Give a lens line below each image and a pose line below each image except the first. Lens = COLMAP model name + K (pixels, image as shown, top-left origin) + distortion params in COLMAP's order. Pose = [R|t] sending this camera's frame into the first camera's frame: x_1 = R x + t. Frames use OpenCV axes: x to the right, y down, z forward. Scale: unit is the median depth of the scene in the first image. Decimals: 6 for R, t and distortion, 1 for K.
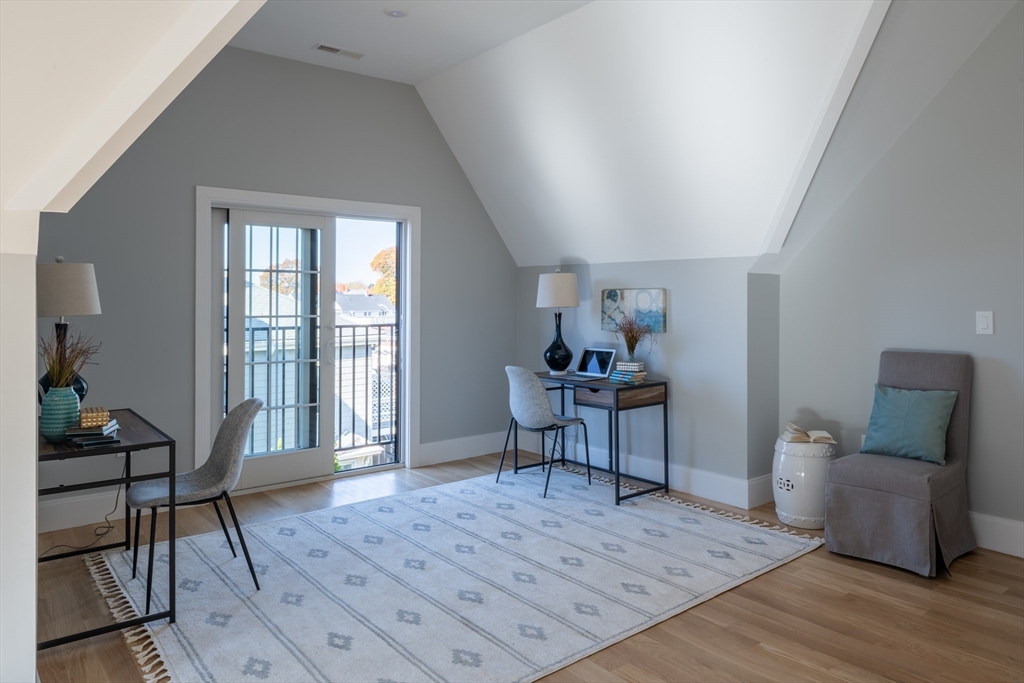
lens RADIAL K [[694.6, 0, 506.0], [0, 694.6, 335.8], [0, 0, 1]] dist [0.002280, 0.000576]
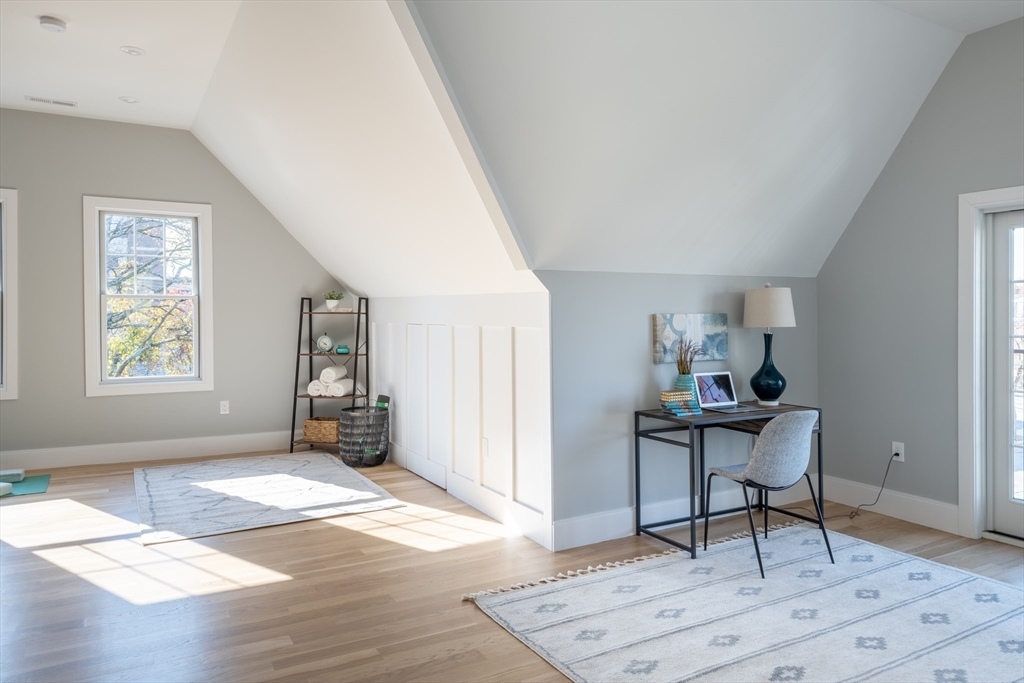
lens RADIAL K [[694.6, 0, 506.0], [0, 694.6, 335.8], [0, 0, 1]] dist [0.002280, 0.000576]
pose [[-0.161220, 0.021504, -0.986684, 0.814317], [-0.055836, 0.997963, 0.030873, -0.028735], [0.985338, 0.060070, -0.159691, 0.783781]]
